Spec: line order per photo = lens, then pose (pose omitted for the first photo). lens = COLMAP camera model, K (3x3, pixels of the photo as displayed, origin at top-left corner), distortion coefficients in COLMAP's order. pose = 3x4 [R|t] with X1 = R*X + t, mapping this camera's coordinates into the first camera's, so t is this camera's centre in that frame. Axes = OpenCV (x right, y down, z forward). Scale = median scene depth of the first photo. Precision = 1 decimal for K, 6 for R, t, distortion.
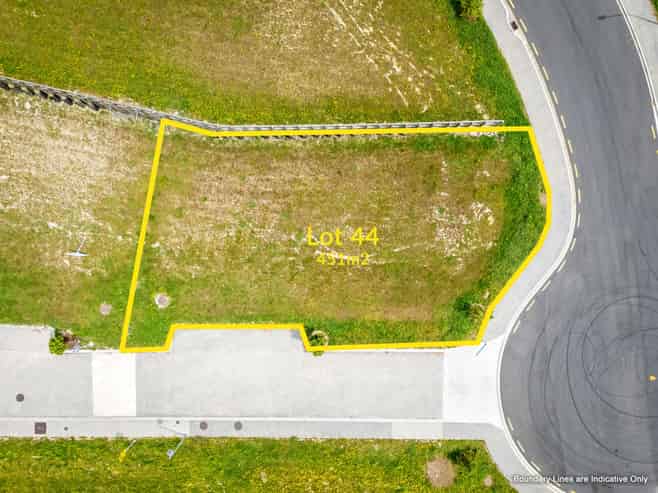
lens RADIAL K [[482.4, 0, 329.0], [0, 482.4, 246.5], [0, 0, 1]] dist [0.078070, -0.067078]
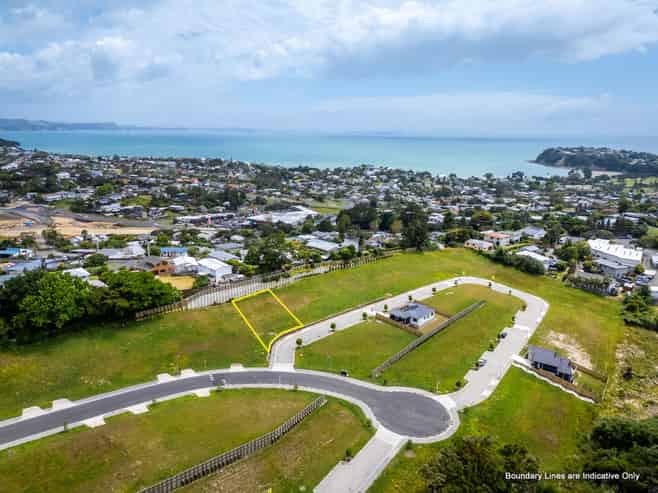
lens RADIAL K [[482.4, 0, 329.0], [0, 482.4, 246.5], [0, 0, 1]] dist [0.078070, -0.067078]
pose [[0.589822, -0.203226, 0.781543, -2.052386], [0.807478, 0.137053, -0.573756, 1.554660], [0.009489, 0.969492, 0.244937, -0.892051]]
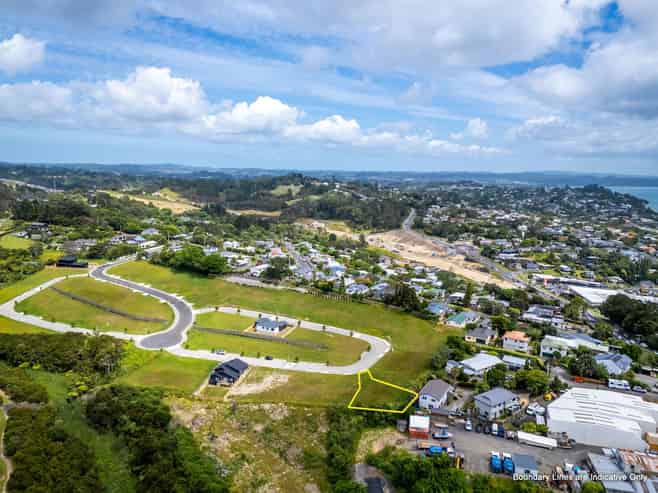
lens RADIAL K [[482.4, 0, 329.0], [0, 482.4, 246.5], [0, 0, 1]] dist [0.078070, -0.067078]
pose [[0.944165, 0.050351, -0.325602, 4.586637], [-0.329401, 0.123749, -0.936046, 5.236143], [-0.006838, 0.991035, 0.133425, -1.032943]]
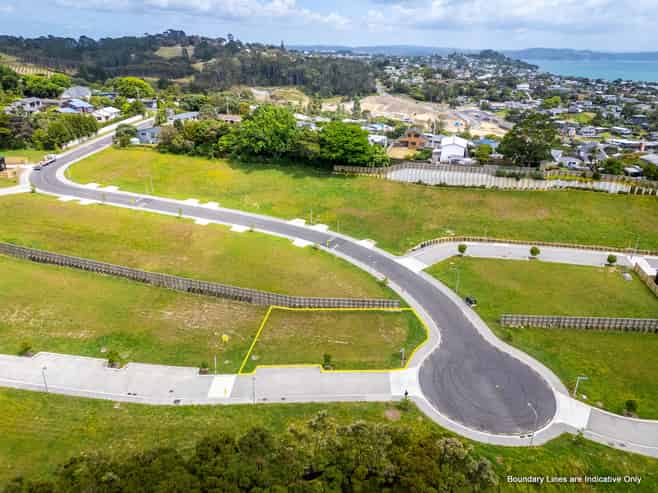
lens RADIAL K [[482.4, 0, 329.0], [0, 482.4, 246.5], [0, 0, 1]] dist [0.078070, -0.067078]
pose [[0.999359, 0.013324, -0.033221, 0.043923], [-0.035790, 0.360035, -0.932252, 1.914044], [-0.000461, 0.932844, 0.360281, -0.219174]]
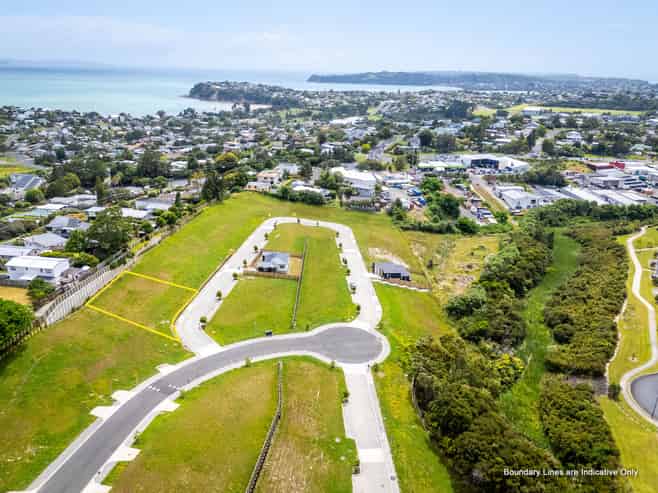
lens RADIAL K [[482.4, 0, 329.0], [0, 482.4, 246.5], [0, 0, 1]] dist [0.078070, -0.067078]
pose [[-0.066877, -0.366023, 0.928200, -2.502917], [0.997740, -0.018396, 0.064633, -0.094387], [-0.006582, 0.930424, 0.366426, -1.020570]]
